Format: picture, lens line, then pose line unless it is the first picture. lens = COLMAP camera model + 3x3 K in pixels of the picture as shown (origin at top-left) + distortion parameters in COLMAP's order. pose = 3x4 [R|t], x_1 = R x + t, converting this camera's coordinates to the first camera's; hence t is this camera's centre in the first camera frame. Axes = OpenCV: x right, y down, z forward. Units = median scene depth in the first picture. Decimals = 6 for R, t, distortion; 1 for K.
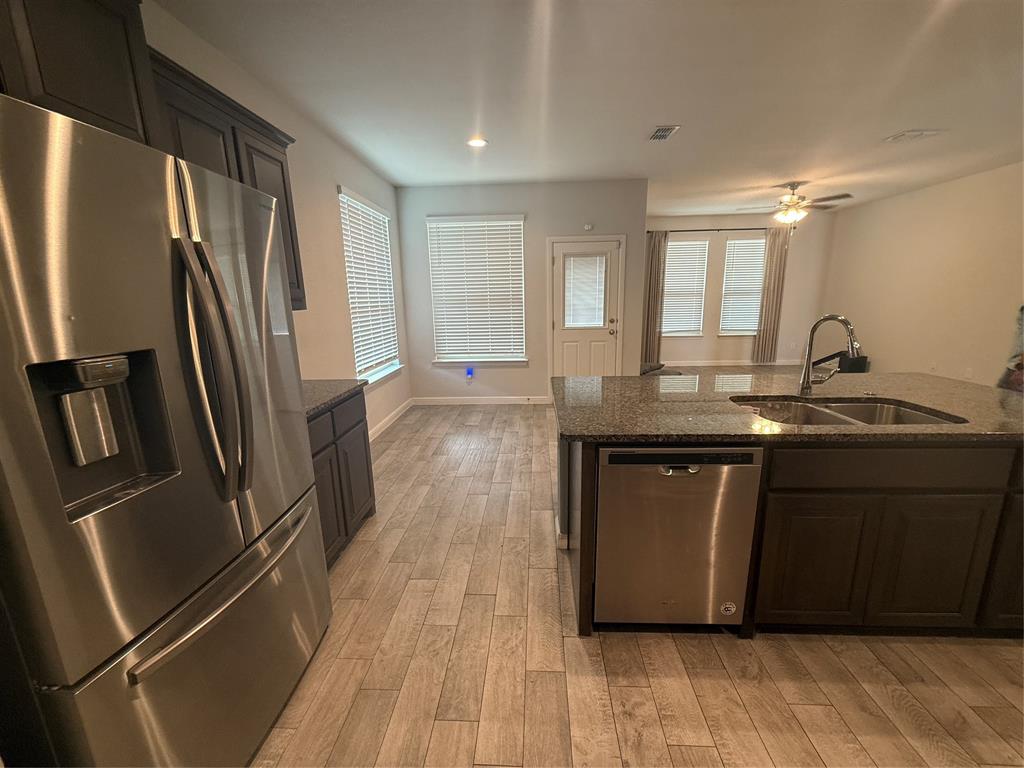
lens RADIAL K [[407.8, 0, 515.6], [0, 407.8, 383.5], [0, 0, 1]] dist [-0.000942, 0.000596]
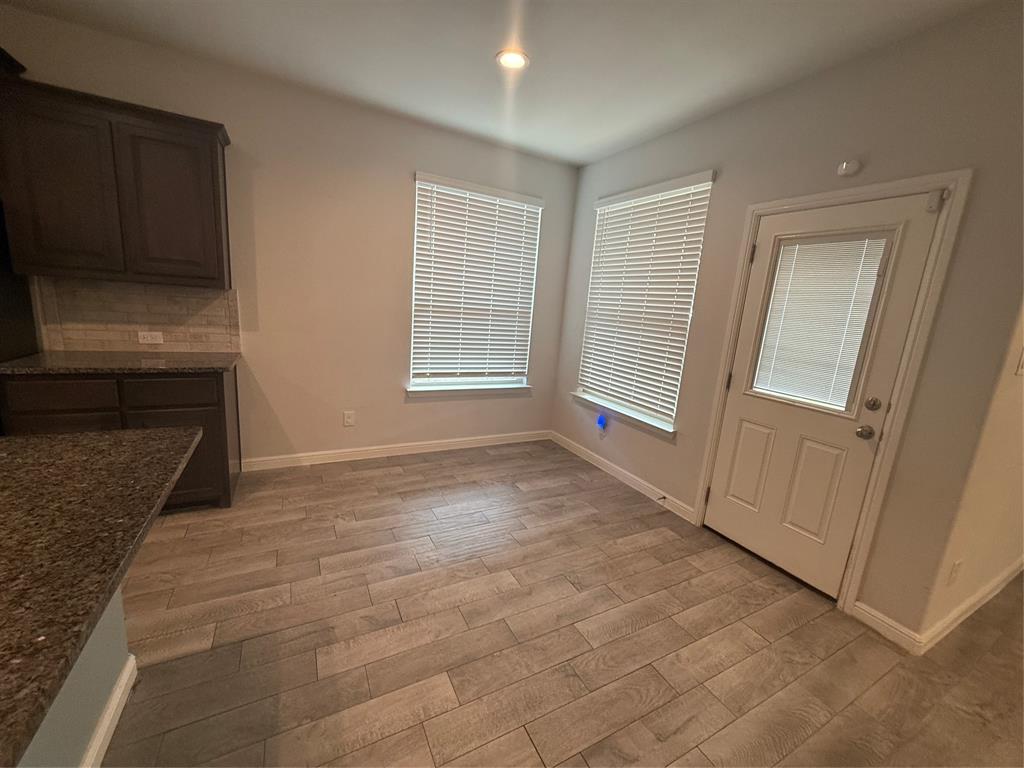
lens RADIAL K [[407.8, 0, 515.6], [0, 407.8, 383.5], [0, 0, 1]] dist [-0.000942, 0.000596]
pose [[0.514845, 0.227641, -0.826507, 0.521973], [-0.267762, 0.958568, 0.097220, -0.166773], [0.814394, 0.171254, 0.554467, 0.710849]]
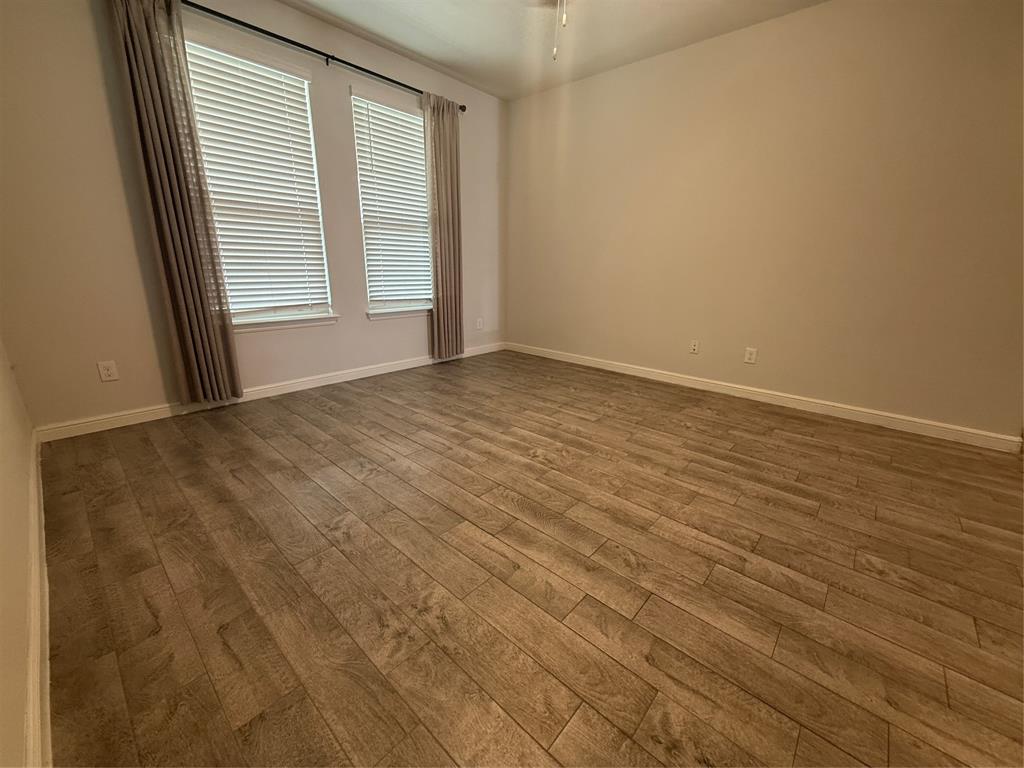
lens RADIAL K [[407.8, 0, 515.6], [0, 407.8, 383.5], [0, 0, 1]] dist [-0.000942, 0.000596]
pose [[0.626363, -0.187756, 0.756582, 0.477220], [0.132903, 0.982072, 0.133685, -0.163414], [-0.768118, 0.016817, 0.640087, 1.175691]]
